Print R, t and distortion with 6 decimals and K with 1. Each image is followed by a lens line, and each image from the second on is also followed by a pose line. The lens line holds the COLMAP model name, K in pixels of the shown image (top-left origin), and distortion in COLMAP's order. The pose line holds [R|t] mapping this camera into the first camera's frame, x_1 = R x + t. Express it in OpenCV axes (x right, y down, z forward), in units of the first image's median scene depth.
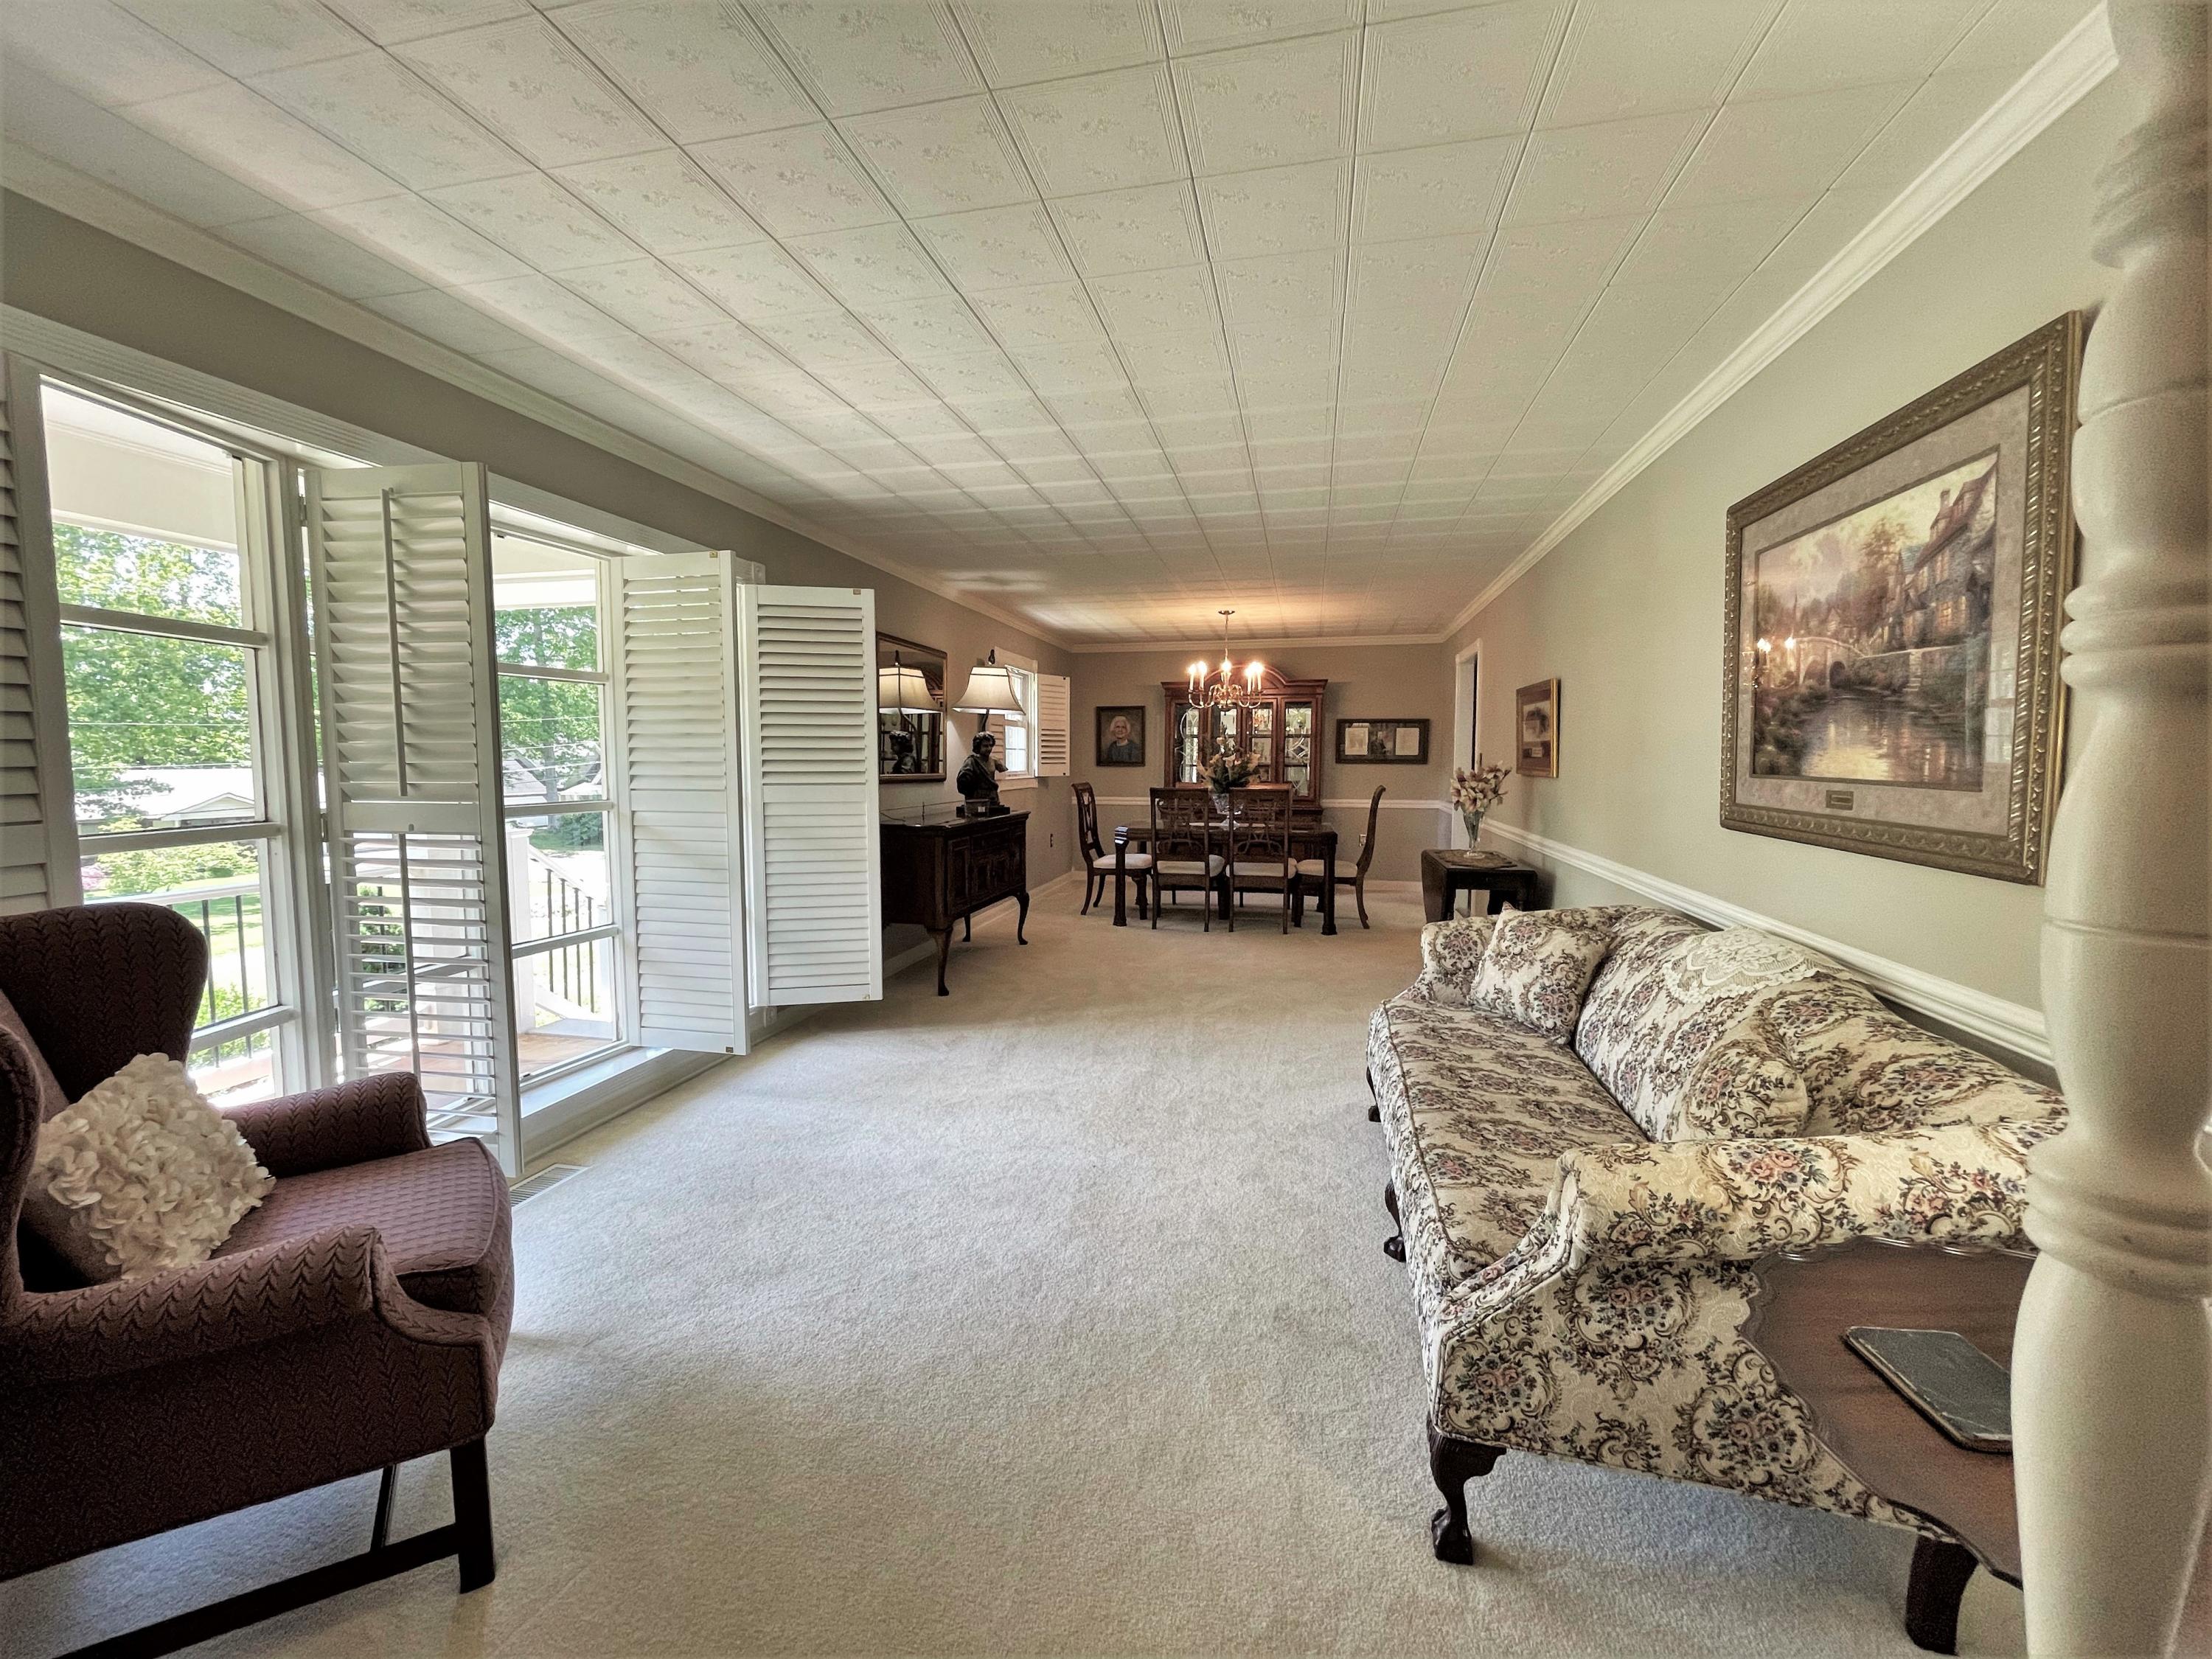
lens RADIAL K [[899.4, 0, 1109.5], [0, 899.4, 833.4], [0, 0, 1]] dist [-0.004026, 0.000395]
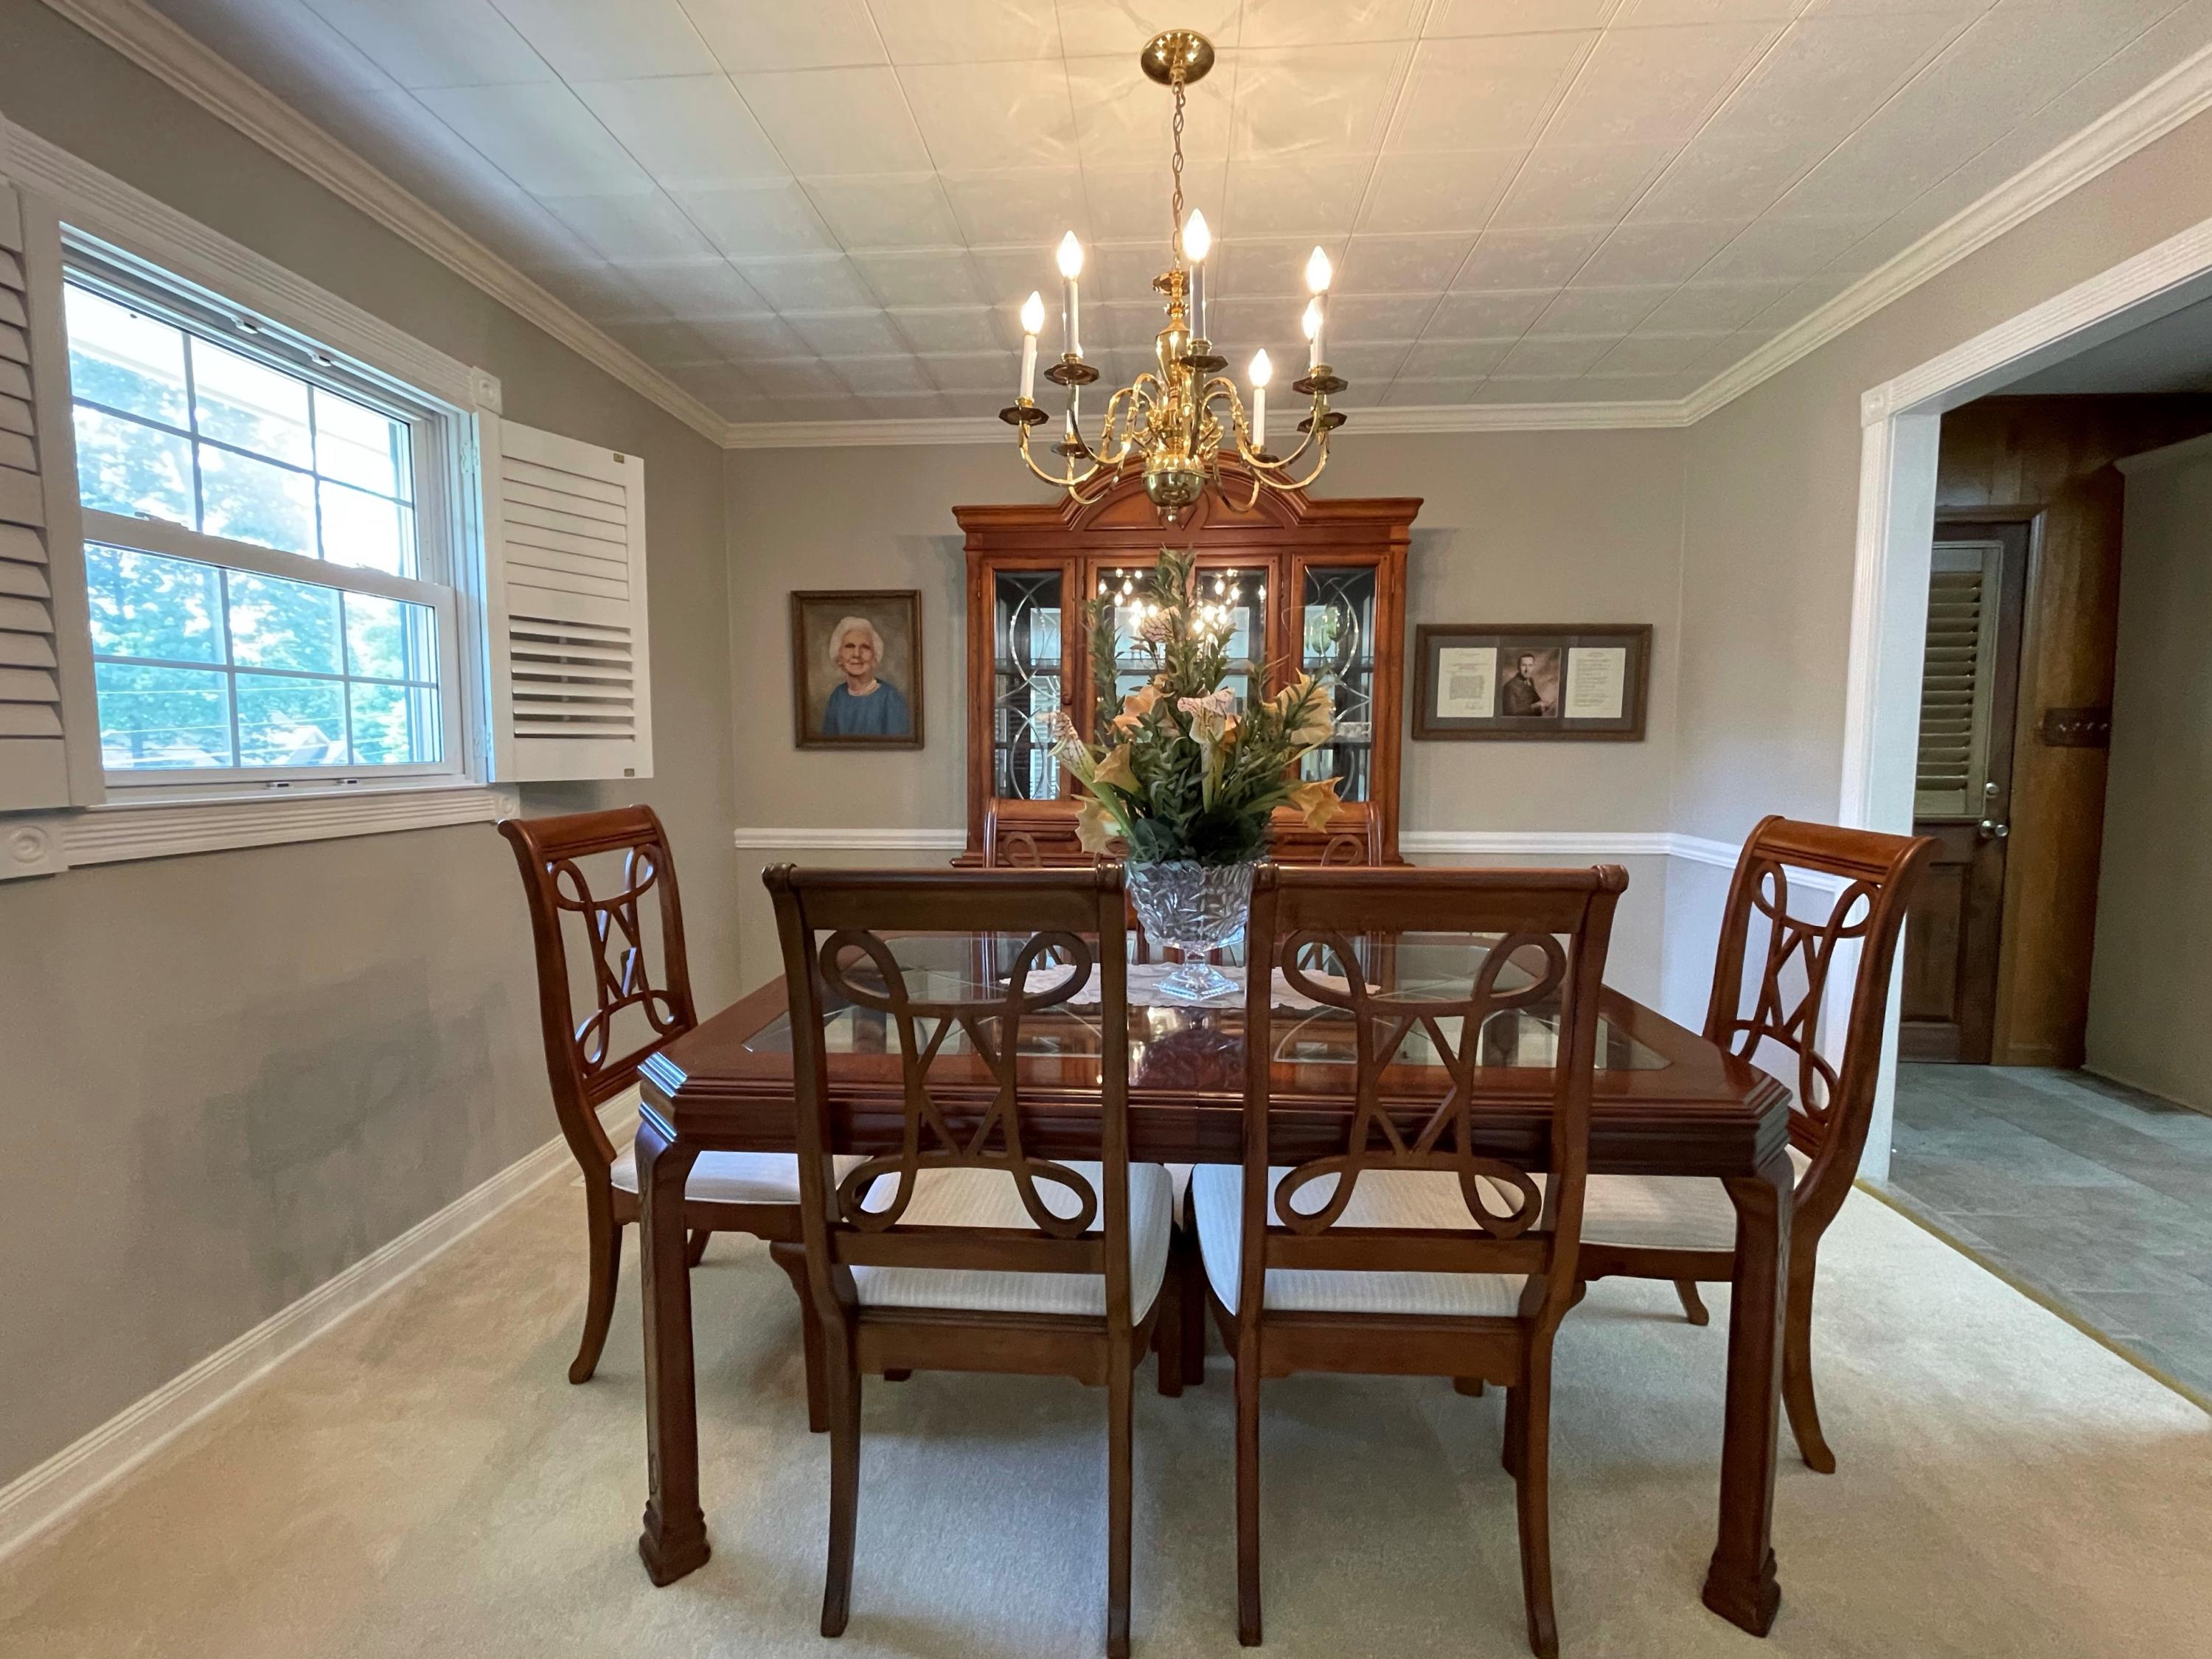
lens RADIAL K [[899.4, 0, 1104.8], [0, 899.4, 831.9], [0, 0, 1]] dist [-0.004026, 0.000395]
pose [[0.989818, -0.014911, 0.141552, 0.064056], [0.013557, 0.999853, 0.010527, -0.044507], [-0.141688, -0.008501, 0.989875, 0.641182]]
